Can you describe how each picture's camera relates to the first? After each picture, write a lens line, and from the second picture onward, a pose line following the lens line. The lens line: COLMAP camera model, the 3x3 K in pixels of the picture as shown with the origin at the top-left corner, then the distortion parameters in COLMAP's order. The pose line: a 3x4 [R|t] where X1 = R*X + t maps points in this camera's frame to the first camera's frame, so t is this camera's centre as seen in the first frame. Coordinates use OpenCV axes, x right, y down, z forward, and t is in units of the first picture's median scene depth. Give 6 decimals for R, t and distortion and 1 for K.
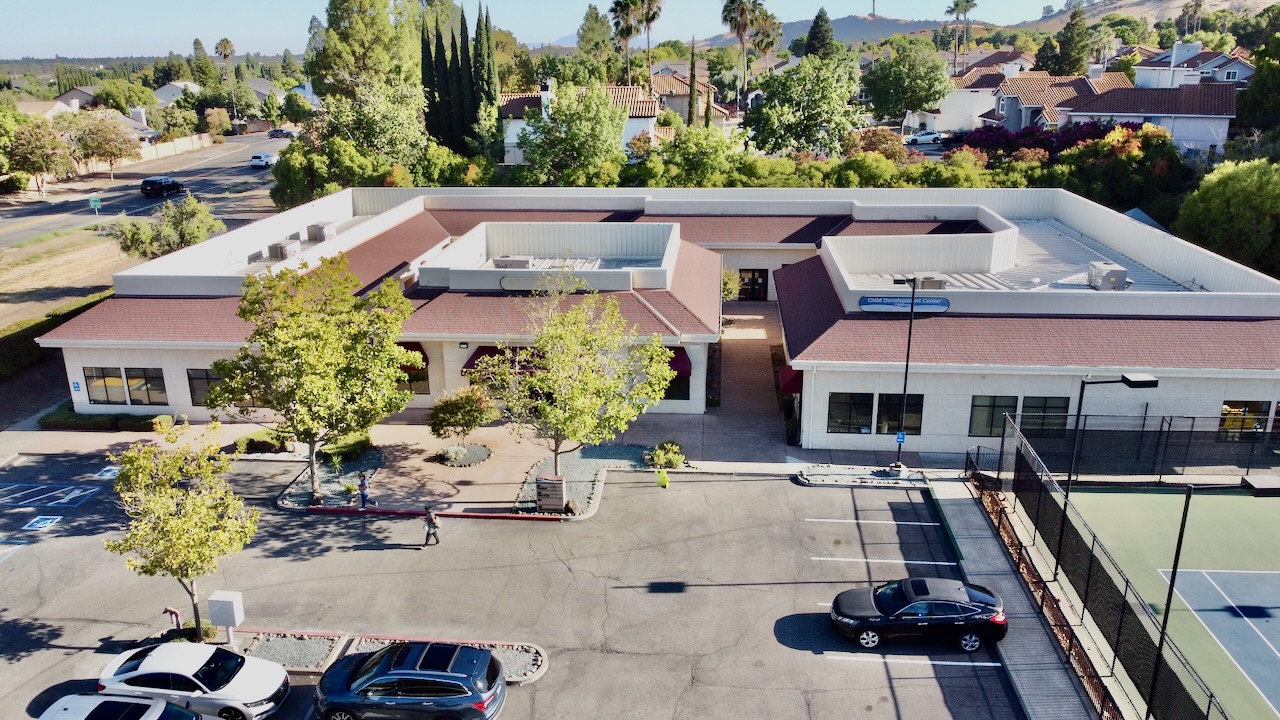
lens RADIAL K [[967.2, 0, 637.3], [0, 967.2, 357.4], [0, 0, 1]] dist [-0.000748, -0.001228]
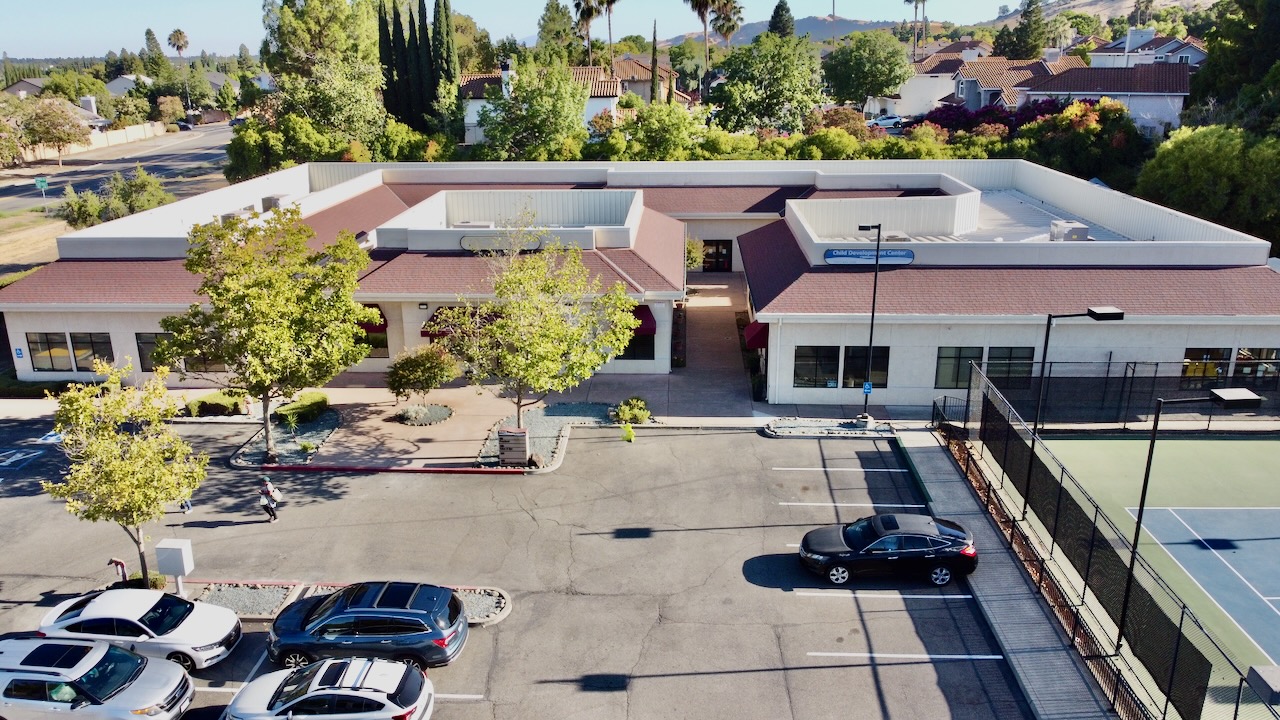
lens RADIAL K [[967.2, 0, 637.0], [0, 967.2, 357.5], [0, 0, 1]] dist [-0.000748, -0.001228]
pose [[0.999301, -0.011248, 0.035646, 0.001218], [0.011278, 0.999936, -0.000646, 0.047560], [-0.035636, 0.001048, 0.999364, 0.016607]]
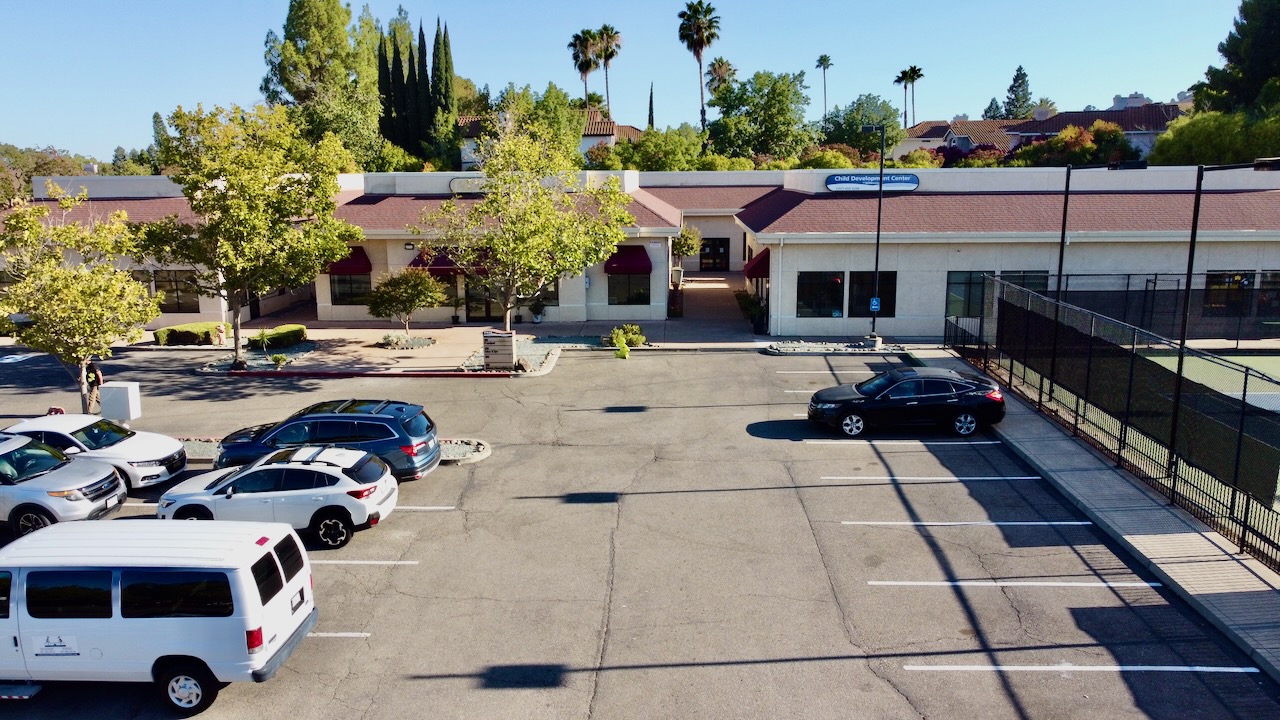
lens RADIAL K [[967.2, 0, 636.8], [0, 967.2, 356.7], [0, 0, 1]] dist [-0.000748, -0.001228]
pose [[0.999195, -0.005553, 0.039729, 0.003595], [0.010267, 0.992786, -0.119458, 0.232546], [-0.038779, 0.119770, 0.992044, 0.080347]]
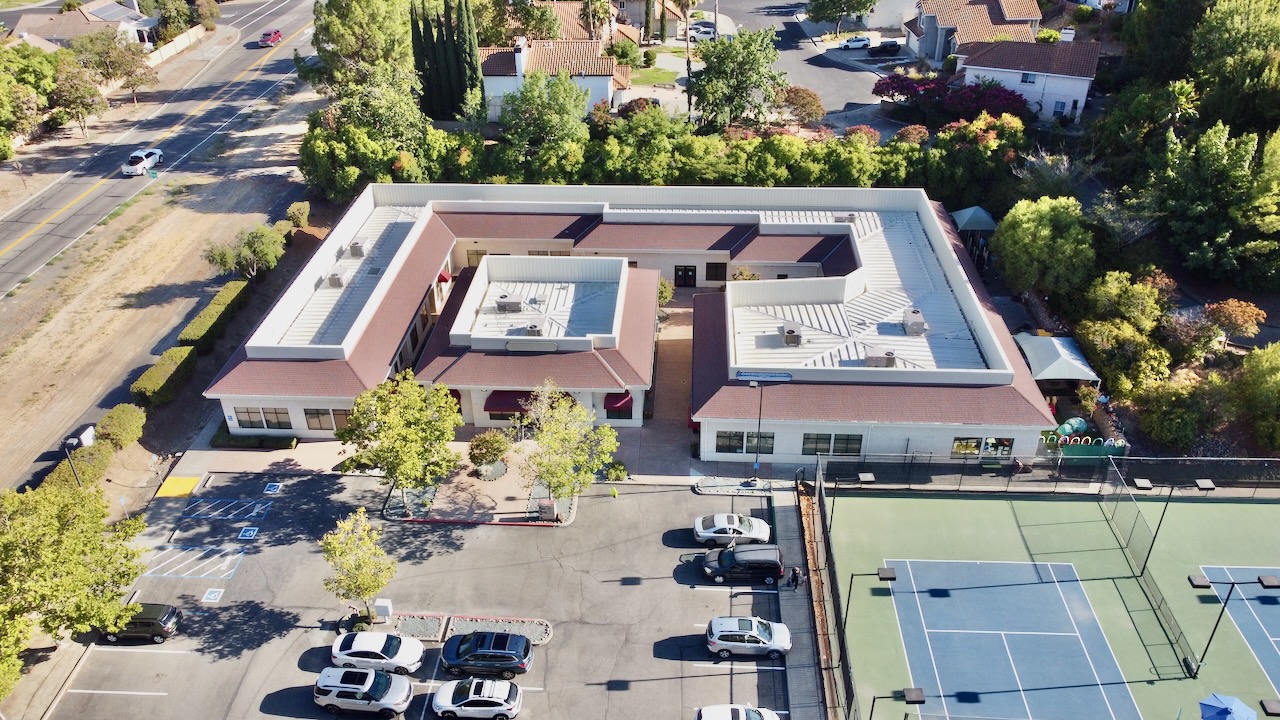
lens RADIAL K [[967.2, 0, 633.5], [0, 967.2, 355.2], [0, 0, 1]] dist [-0.000748, -0.001228]
pose [[0.999588, -0.018228, 0.022187, 0.026598], [0.012209, 0.969148, 0.246177, -0.490255], [-0.025989, -0.245805, 0.968971, -0.531928]]
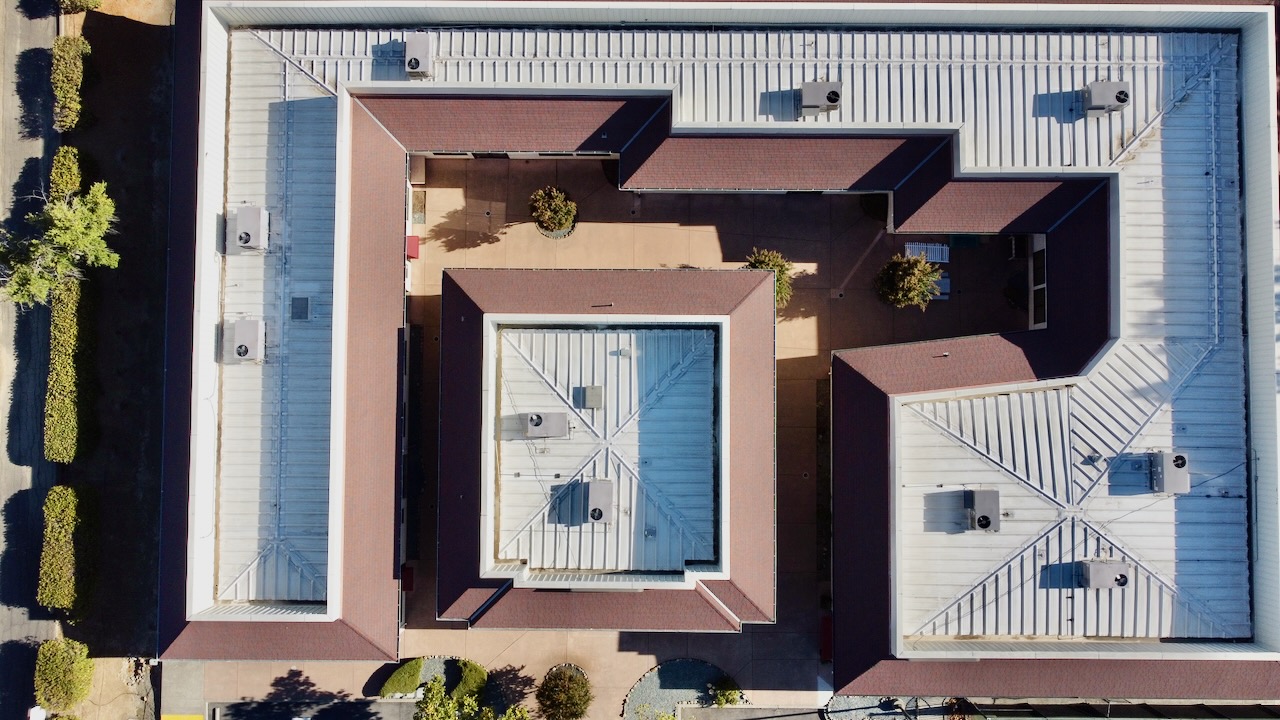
lens RADIAL K [[967.2, 0, 637.0], [0, 967.2, 363.9], [0, 0, 1]] dist [-0.000748, -0.001228]
pose [[0.996596, -0.082029, 0.008277, -0.063448], [0.020806, 0.347369, 0.937498, -1.274855], [-0.079778, -0.934134, 0.347893, 0.974105]]
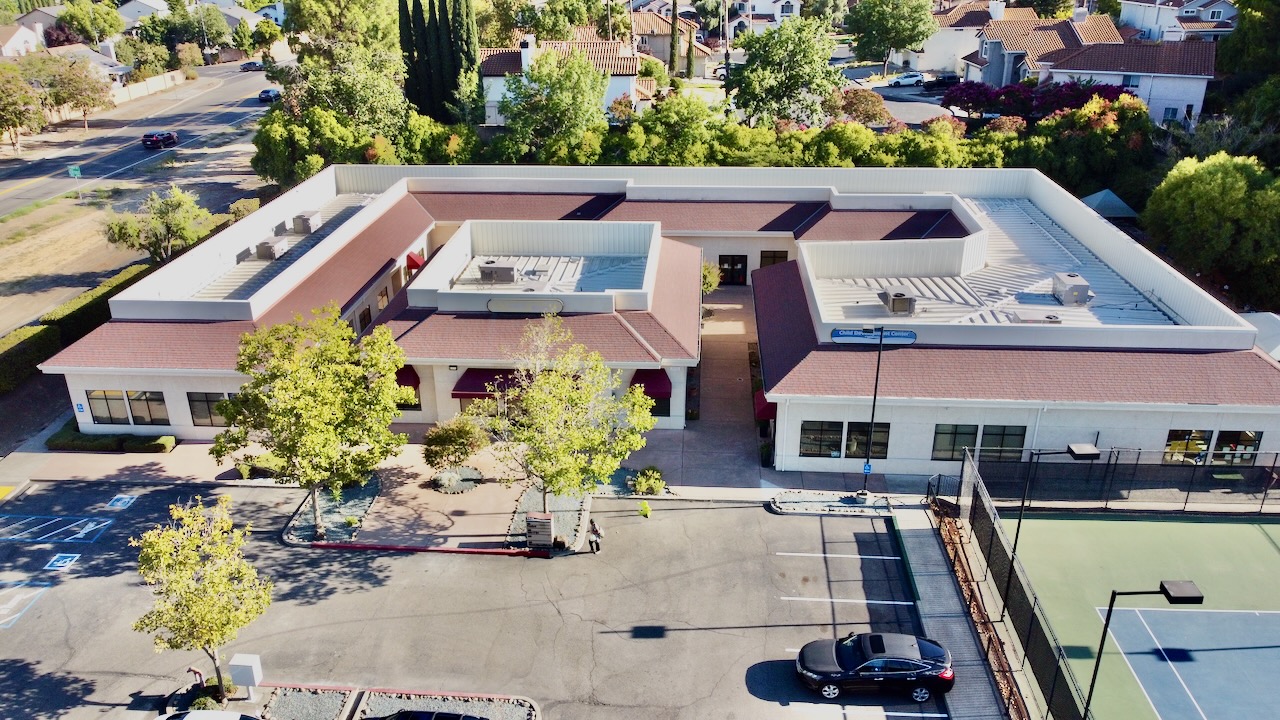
lens RADIAL K [[967.2, 0, 637.1], [0, 967.2, 357.6], [0, 0, 1]] dist [-0.000748, -0.001228]
pose [[0.999835, -0.006567, 0.016918, 0.001035], [0.004826, 0.994877, 0.100976, -0.141877], [-0.017495, -0.100878, 0.994745, -0.043184]]
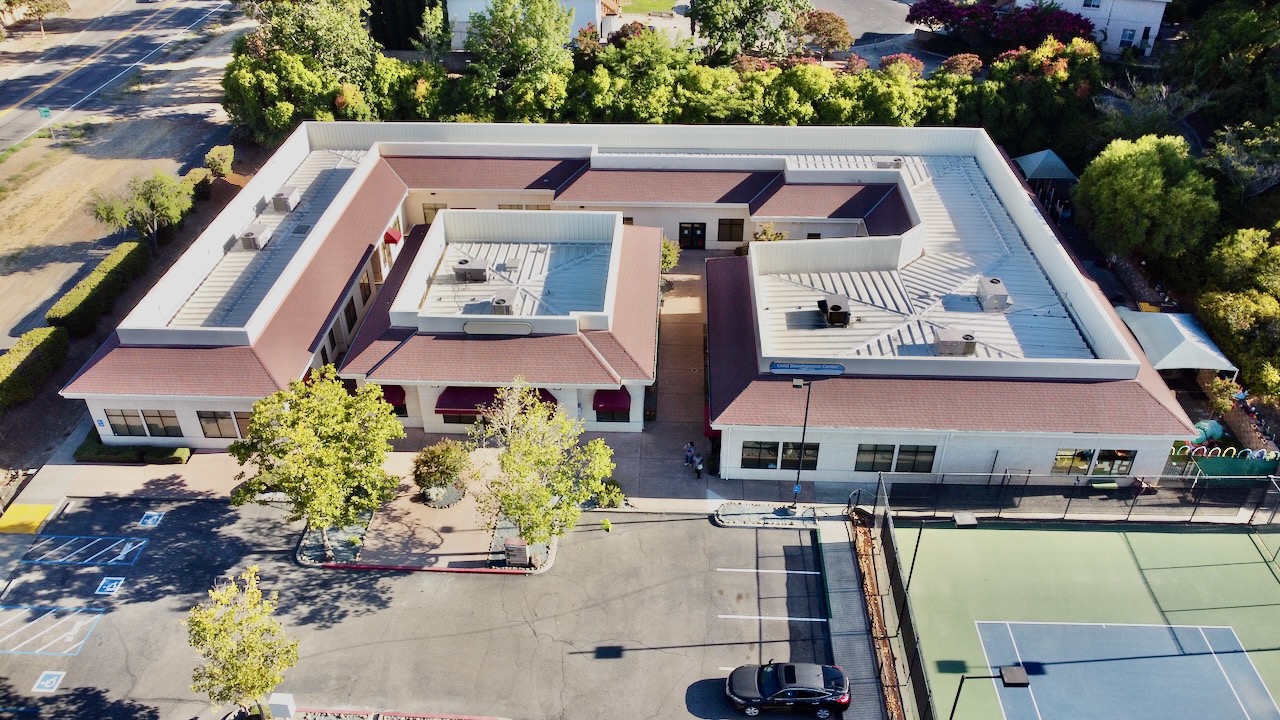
lens RADIAL K [[967.2, 0, 636.7], [0, 967.2, 357.0], [0, 0, 1]] dist [-0.000748, -0.001228]
pose [[0.999077, -0.021855, 0.036987, 0.023023], [0.010363, 0.958113, 0.286202, -0.418745], [-0.041693, -0.285555, 0.957455, -0.128105]]
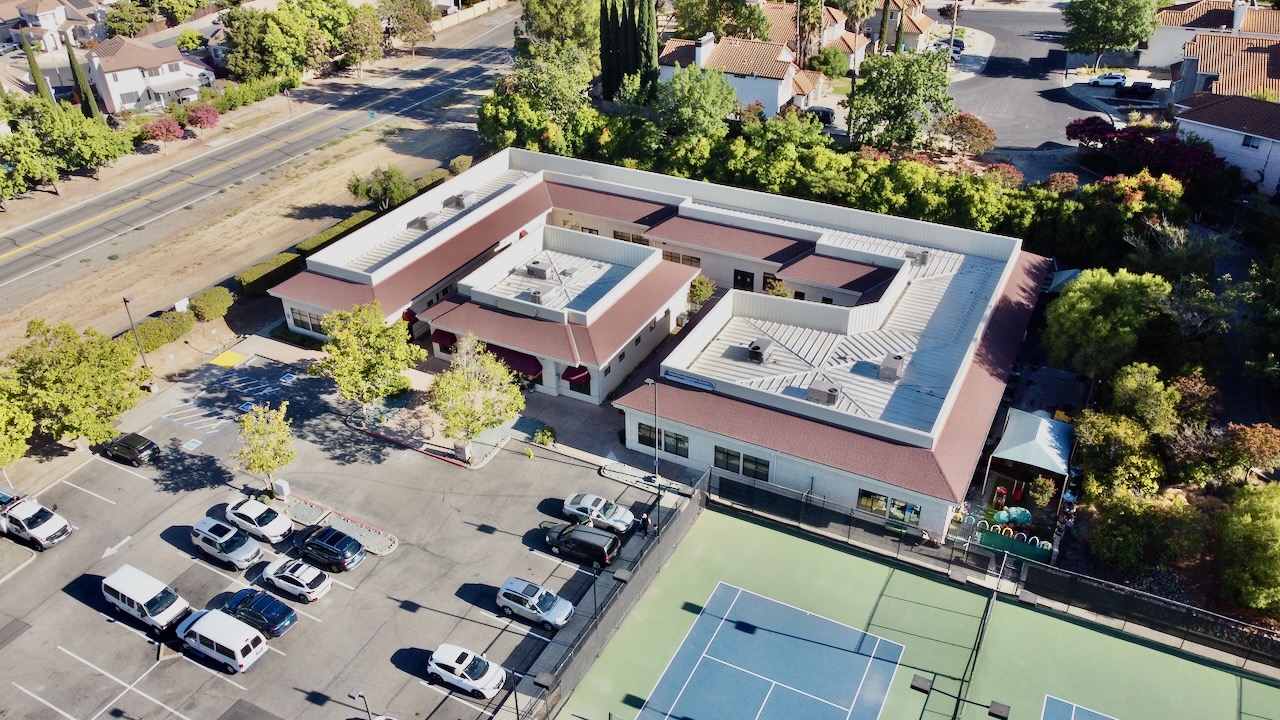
lens RADIAL K [[967.2, 0, 636.5], [0, 967.2, 356.3], [0, 0, 1]] dist [-0.000748, -0.001228]
pose [[0.923025, 0.202647, -0.327044, 0.725404], [-0.114505, 0.956216, 0.269332, -0.525955], [0.367305, -0.211152, 0.905816, -0.488625]]
